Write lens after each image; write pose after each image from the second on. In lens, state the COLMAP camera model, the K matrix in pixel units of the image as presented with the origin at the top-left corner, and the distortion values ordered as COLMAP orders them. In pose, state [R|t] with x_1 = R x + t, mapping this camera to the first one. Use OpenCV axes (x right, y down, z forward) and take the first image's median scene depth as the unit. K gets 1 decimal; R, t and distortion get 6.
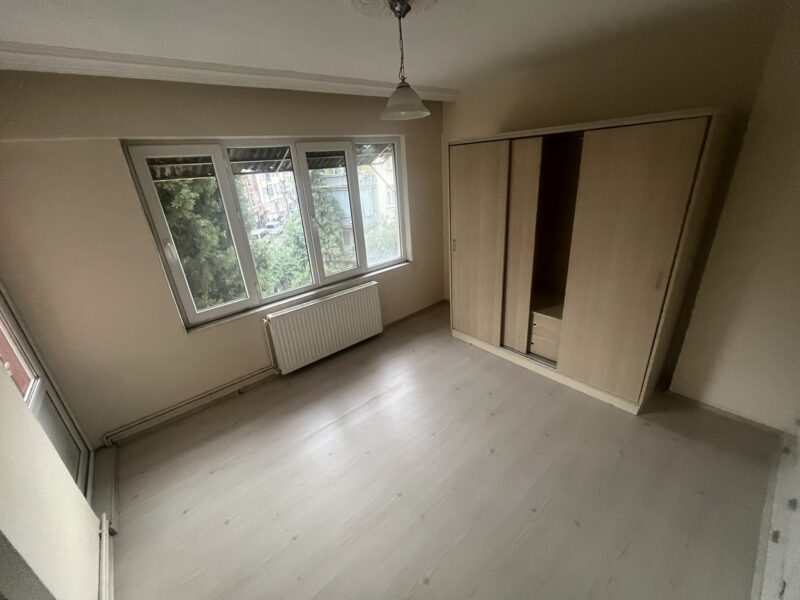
lens RADIAL K [[326.2, 0, 400.5], [0, 326.2, 302.3], [0, 0, 1]] dist [-0.030727, 0.000063]
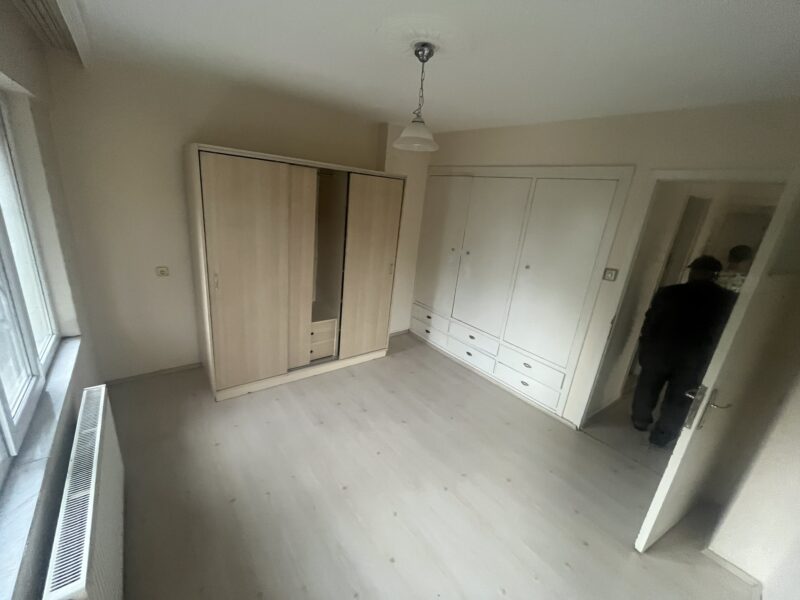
lens RADIAL K [[327.4, 0, 400.0], [0, 327.4, 300.0], [0, 0, 1]] dist [0.000619, 0.000059]
pose [[0.033103, -0.240142, 0.970173, -0.792615], [0.290865, 0.931003, 0.220522, -0.249241], [-0.956191, 0.274889, 0.100668, 0.724336]]
